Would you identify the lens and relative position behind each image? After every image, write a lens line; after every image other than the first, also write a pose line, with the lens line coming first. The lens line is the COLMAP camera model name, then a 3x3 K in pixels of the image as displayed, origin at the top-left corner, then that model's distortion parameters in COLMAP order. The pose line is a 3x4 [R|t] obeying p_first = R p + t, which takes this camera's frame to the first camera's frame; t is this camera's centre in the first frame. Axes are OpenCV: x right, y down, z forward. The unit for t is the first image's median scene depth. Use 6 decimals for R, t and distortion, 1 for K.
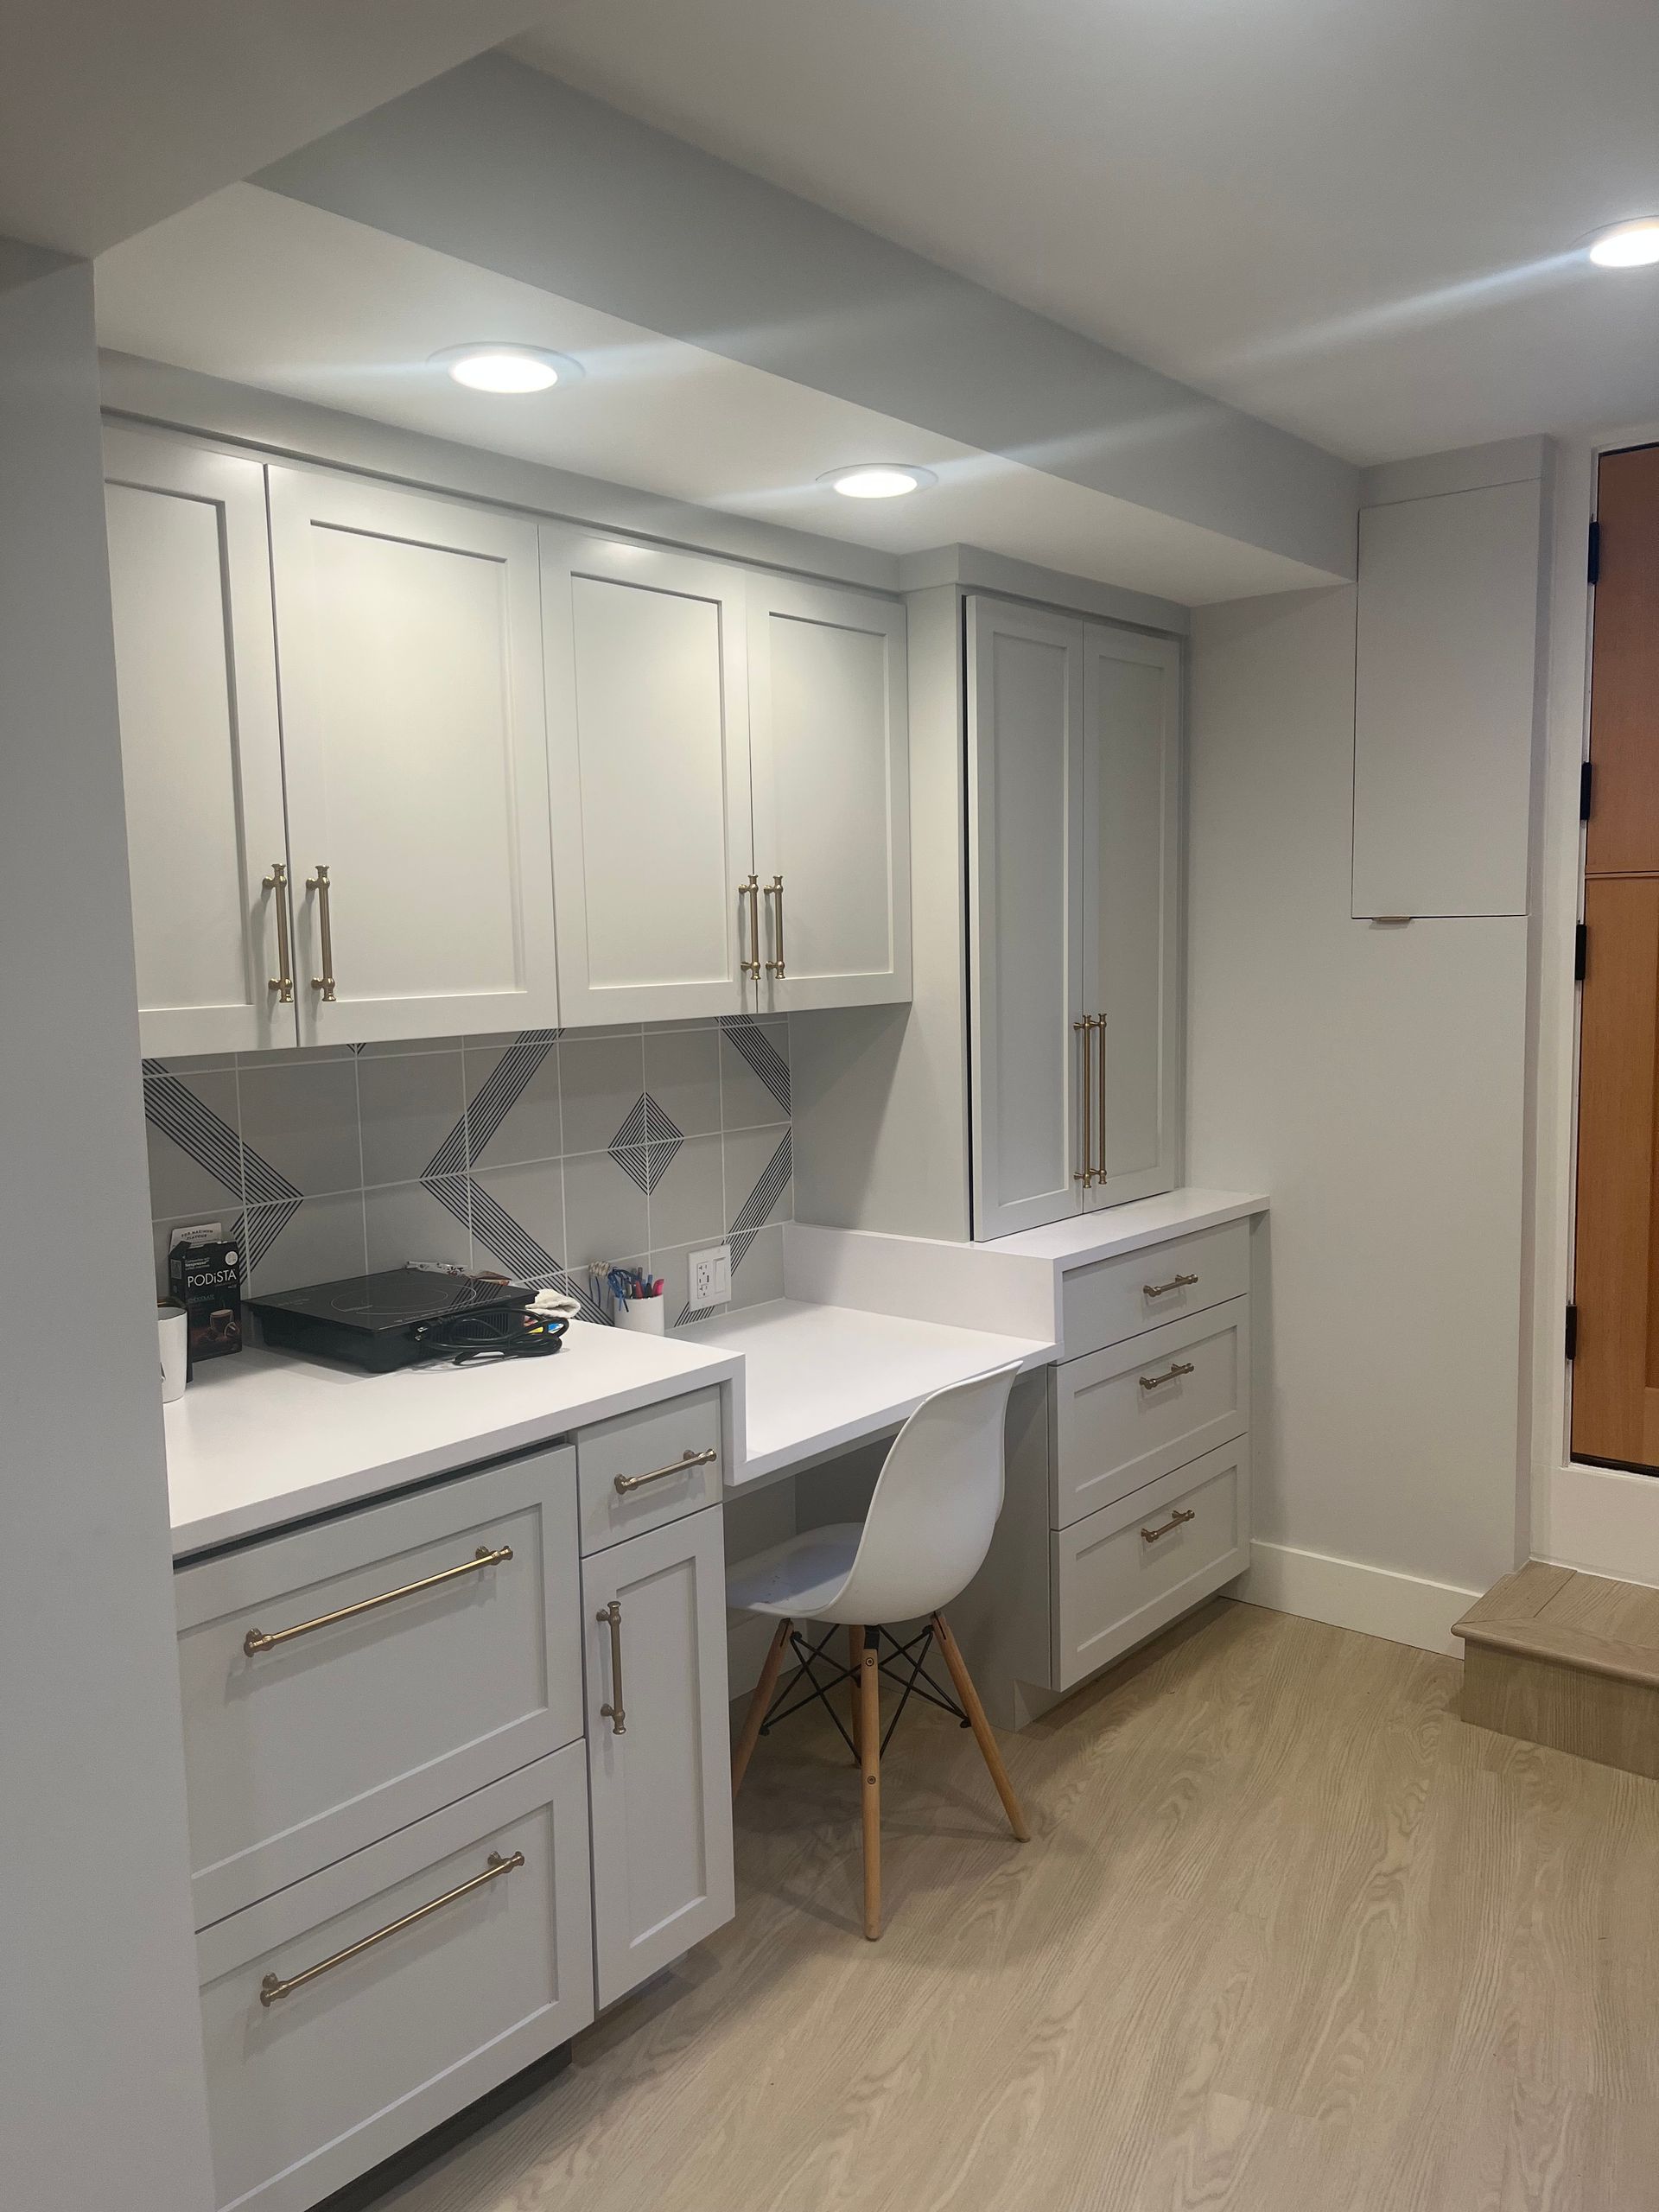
lens RADIAL K [[1683.5, 0, 811.2], [0, 1683.5, 1100.4], [0, 0, 1]] dist [0.064764, -0.108750]
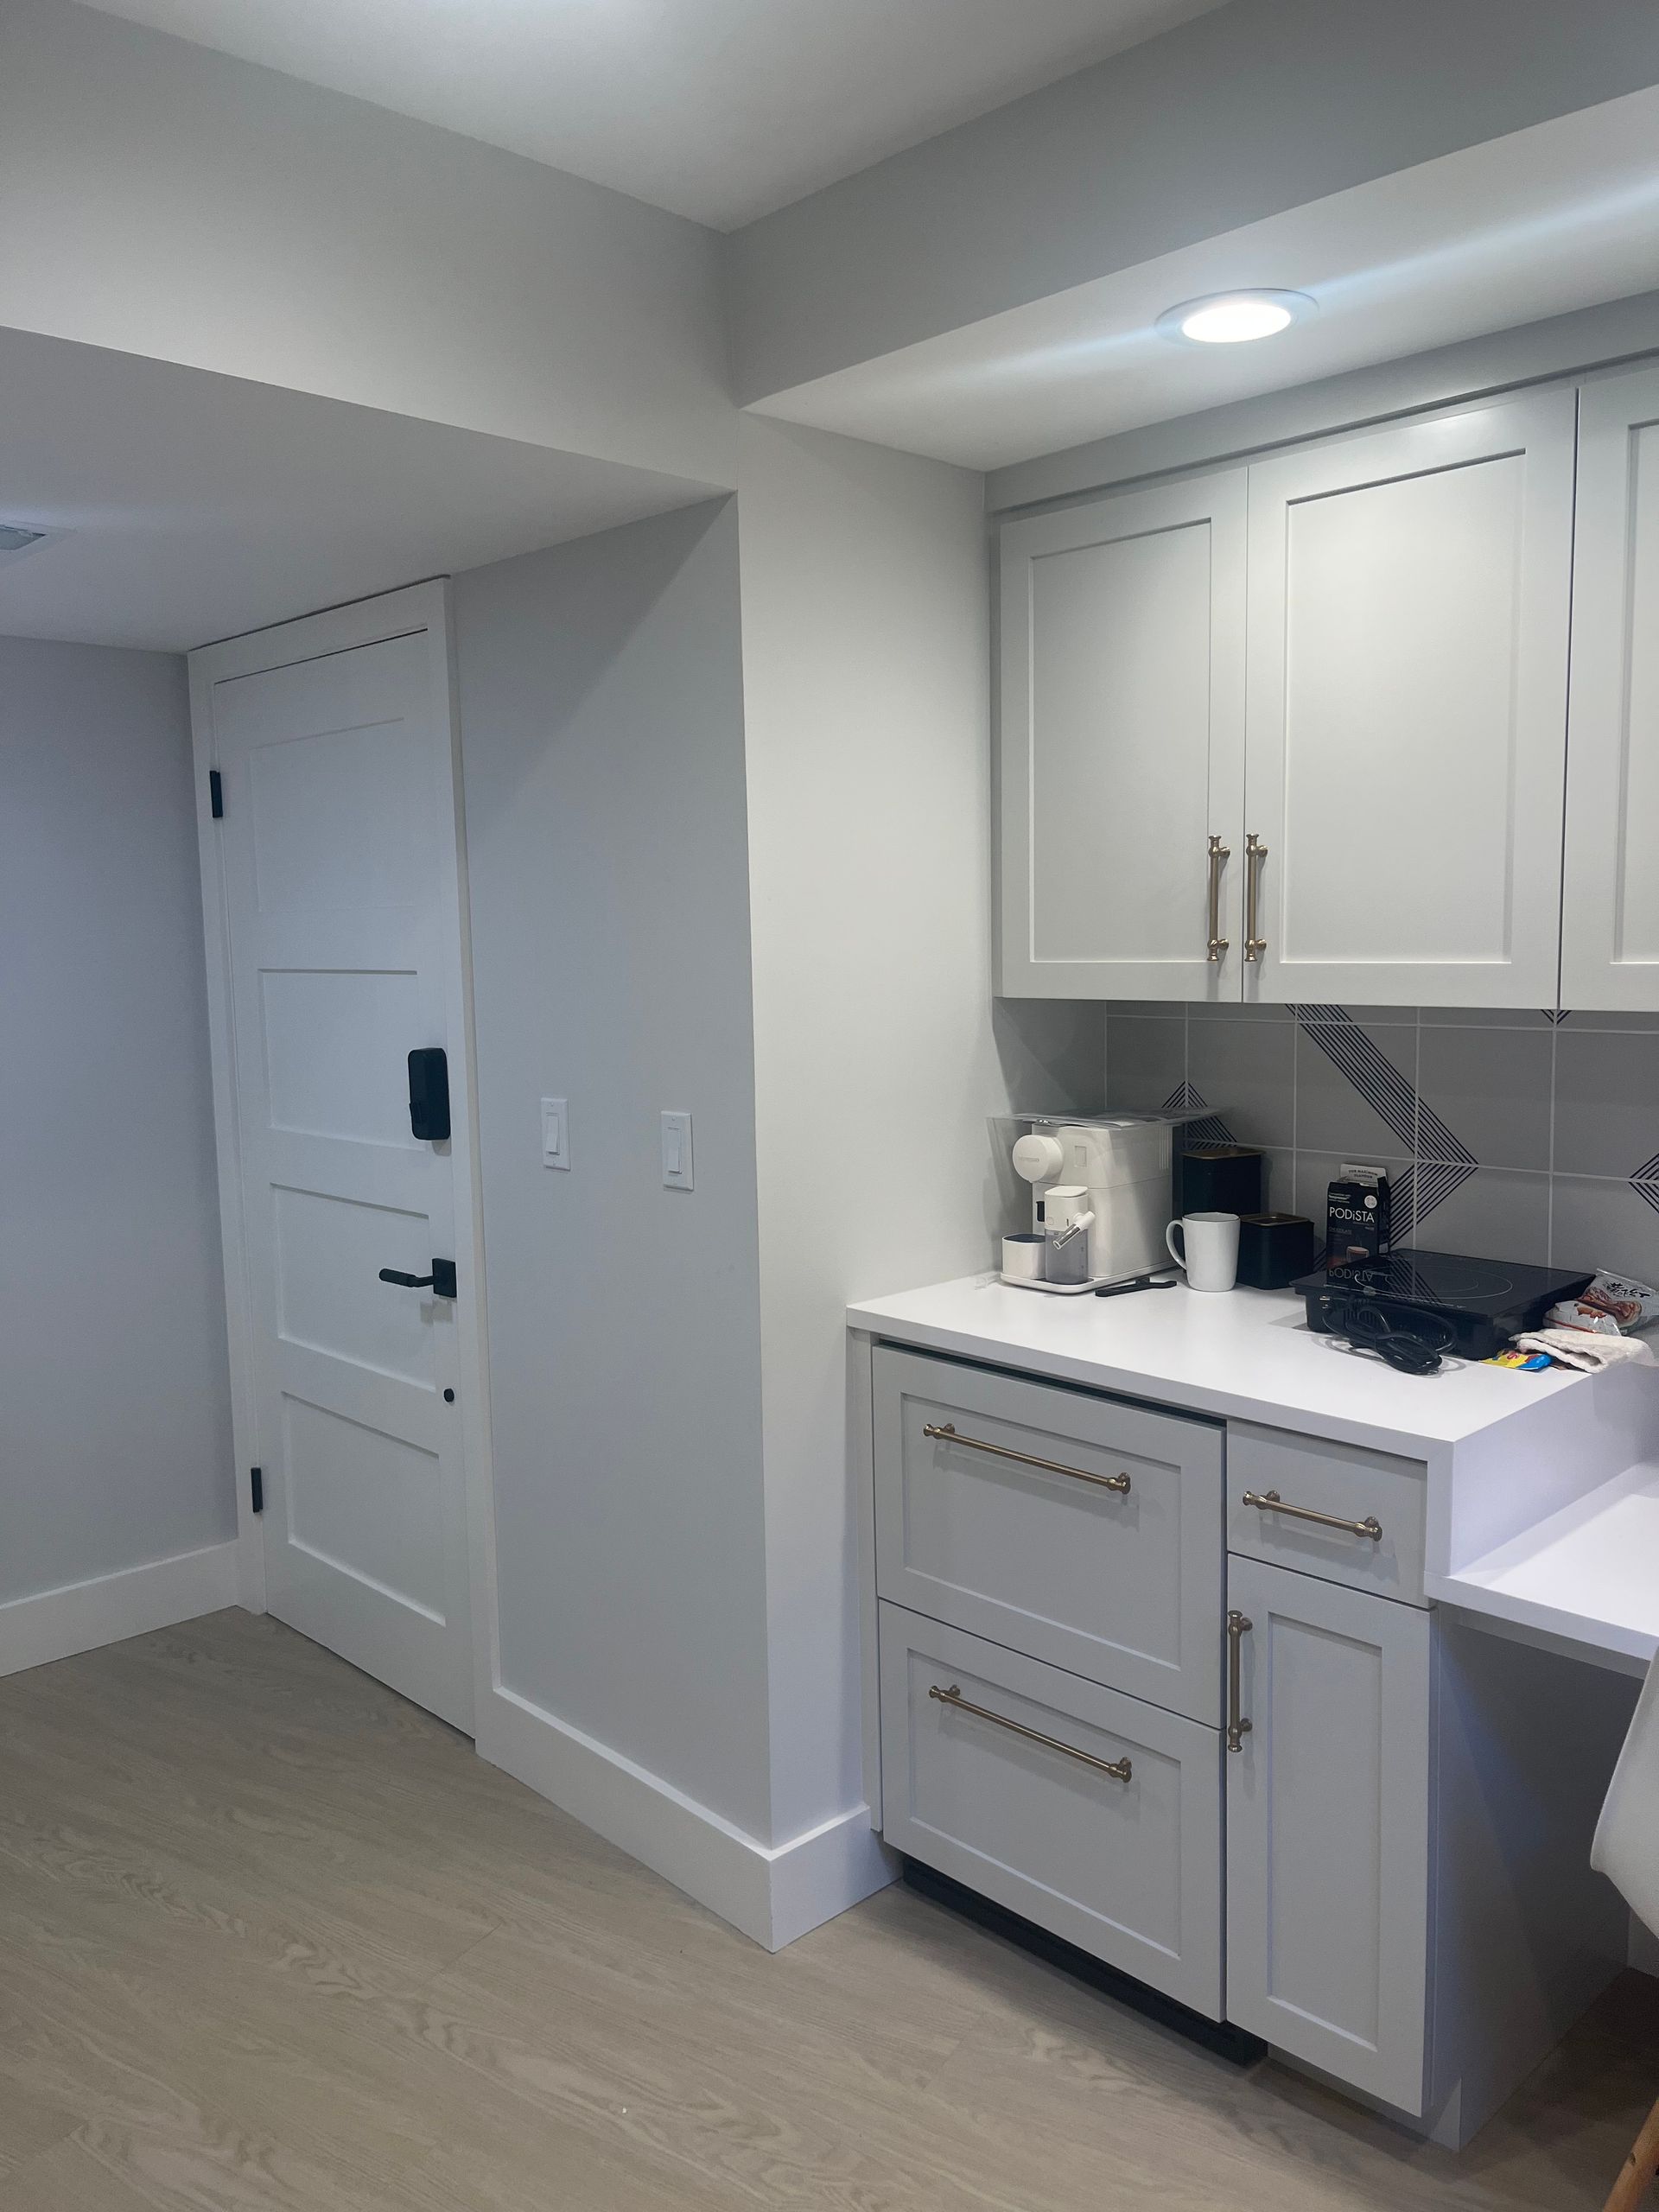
lens RADIAL K [[1683.5, 0, 811.2], [0, 1683.5, 1100.4], [0, 0, 1]] dist [0.064764, -0.108750]
pose [[-0.118115, 0.126535, -0.984905, 0.761853], [-0.076757, 0.987717, 0.136101, -0.089972], [0.990029, 0.091674, -0.106952, 0.795695]]
